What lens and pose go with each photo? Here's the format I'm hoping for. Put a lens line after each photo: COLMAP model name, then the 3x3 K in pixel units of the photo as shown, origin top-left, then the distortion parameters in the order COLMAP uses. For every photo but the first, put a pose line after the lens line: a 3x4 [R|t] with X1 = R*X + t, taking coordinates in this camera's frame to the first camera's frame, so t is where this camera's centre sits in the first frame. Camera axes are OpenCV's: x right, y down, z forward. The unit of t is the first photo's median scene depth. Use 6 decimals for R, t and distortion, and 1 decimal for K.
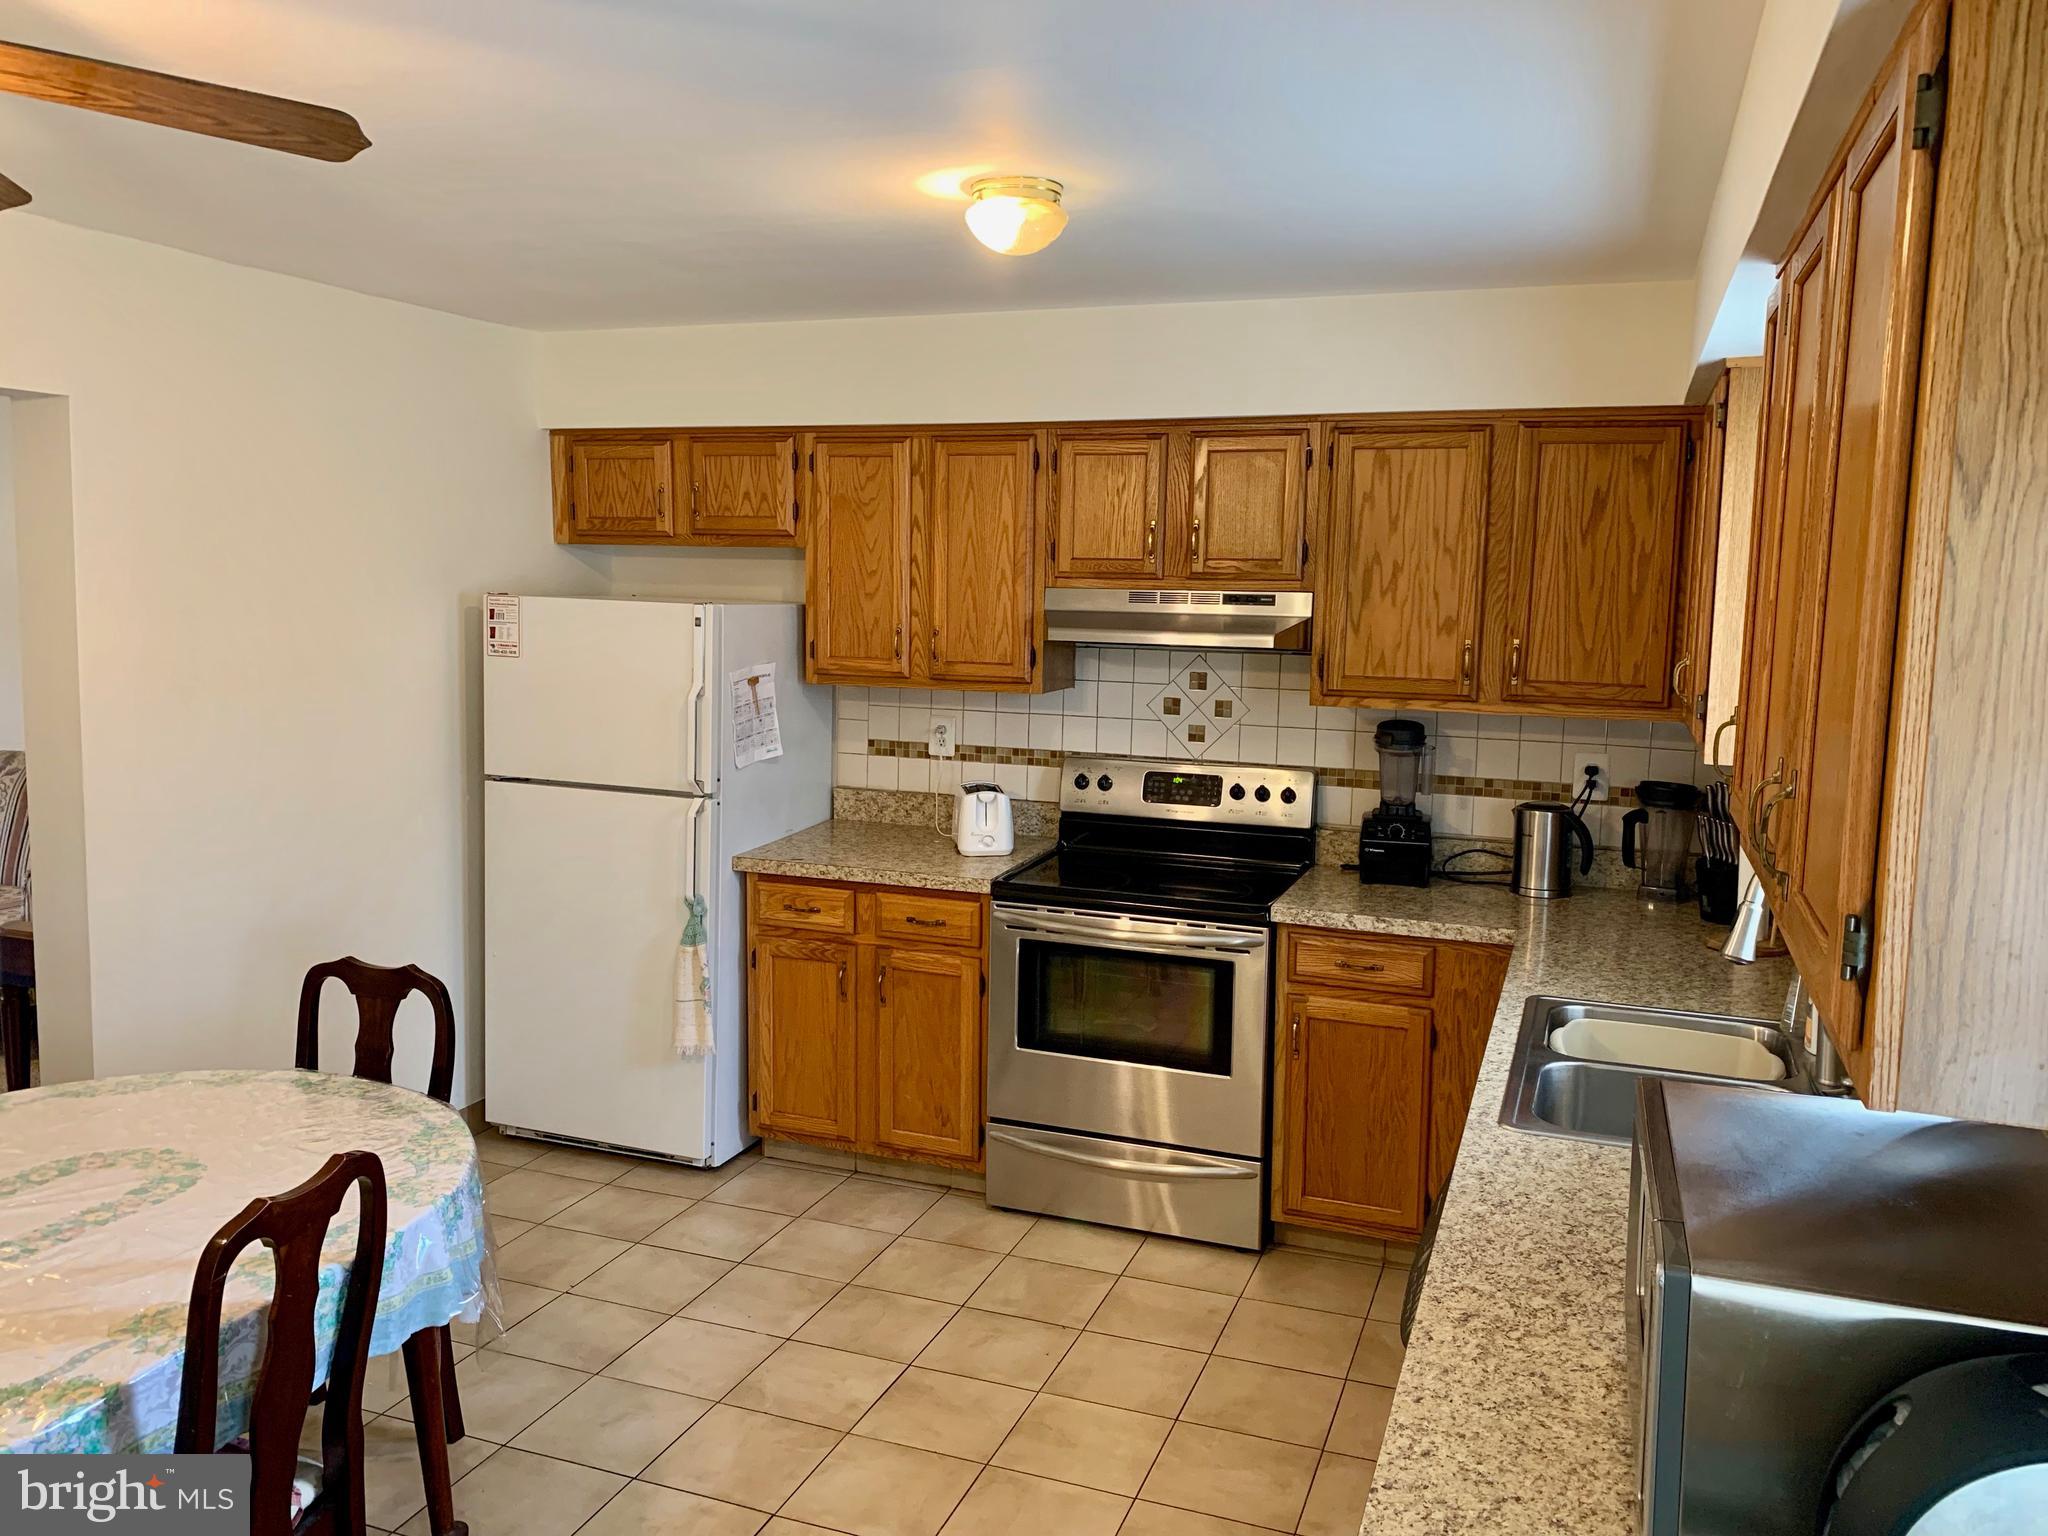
lens RADIAL K [[1552.2, 0, 1034.4], [0, 1552.2, 777.3], [0, 0, 1]] dist [0.066639, -0.054346]
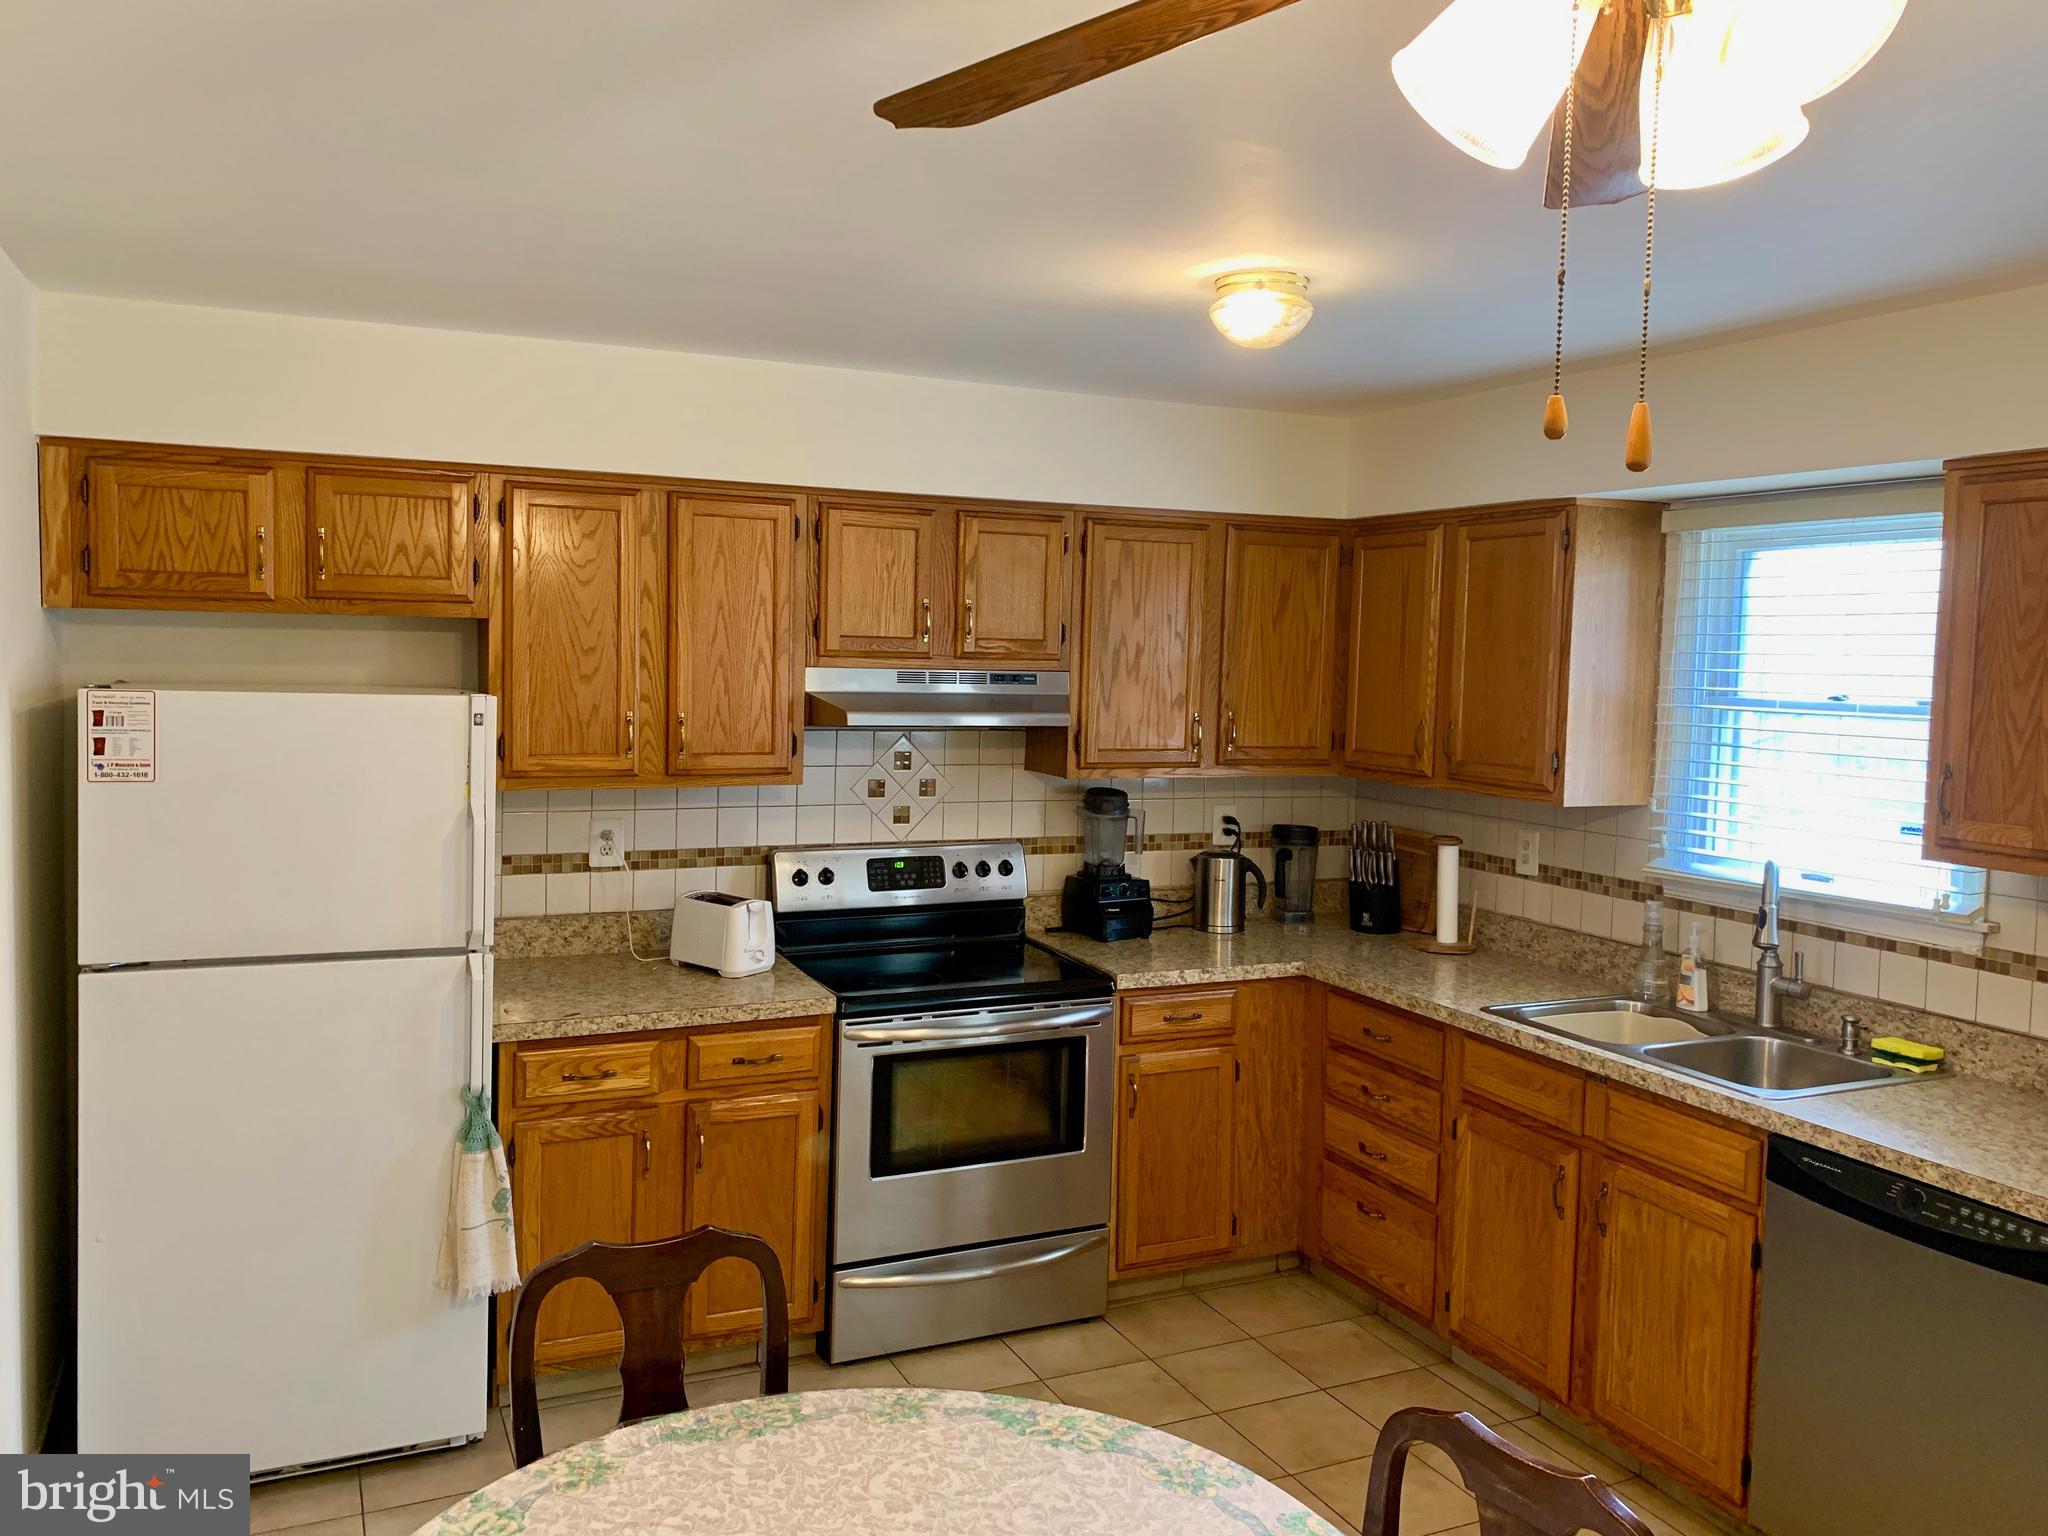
lens RADIAL K [[1552.2, 0, 1012.6], [0, 1552.2, 767.5], [0, 0, 1]] dist [0.066639, -0.054346]
pose [[0.701359, -0.057439, 0.710491, -0.556727], [0.084247, 0.996441, -0.002608, -0.051572], [-0.707812, 0.061686, 0.703702, 0.279238]]
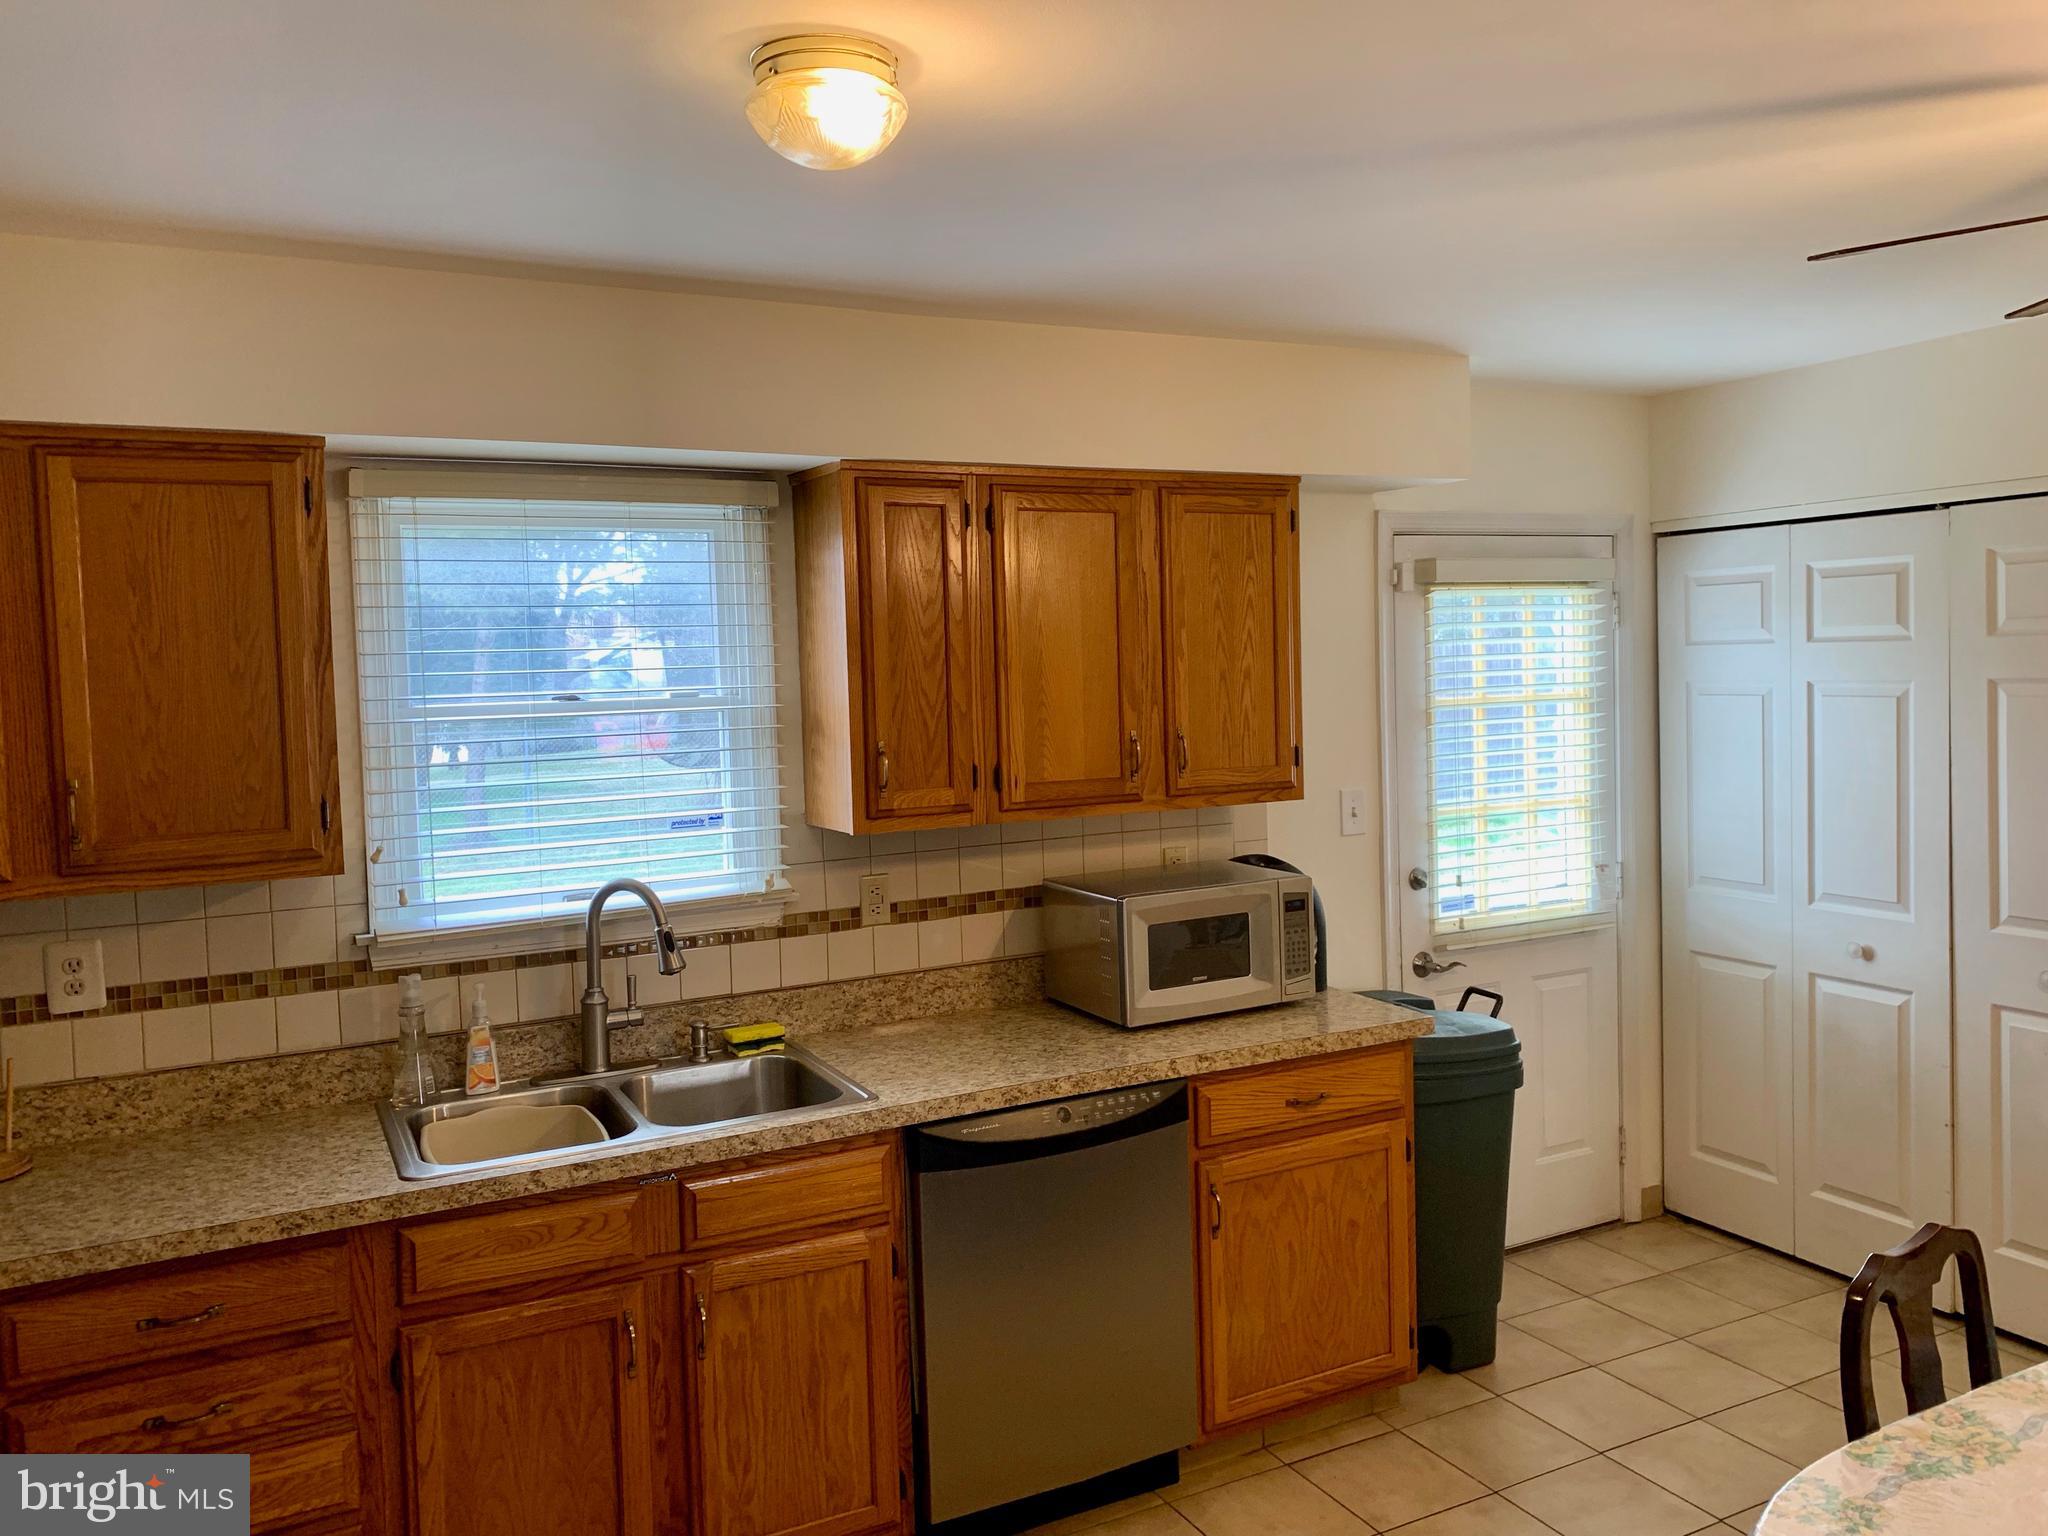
lens RADIAL K [[1552.2, 0, 1039.0], [0, 1552.2, 746.7], [0, 0, 1]] dist [0.066639, -0.054346]
pose [[-0.731043, -0.037518, 0.681299, -0.339986], [0.105211, 0.980348, 0.166878, -0.132170], [-0.674171, 0.193675, -0.712729, 0.939762]]
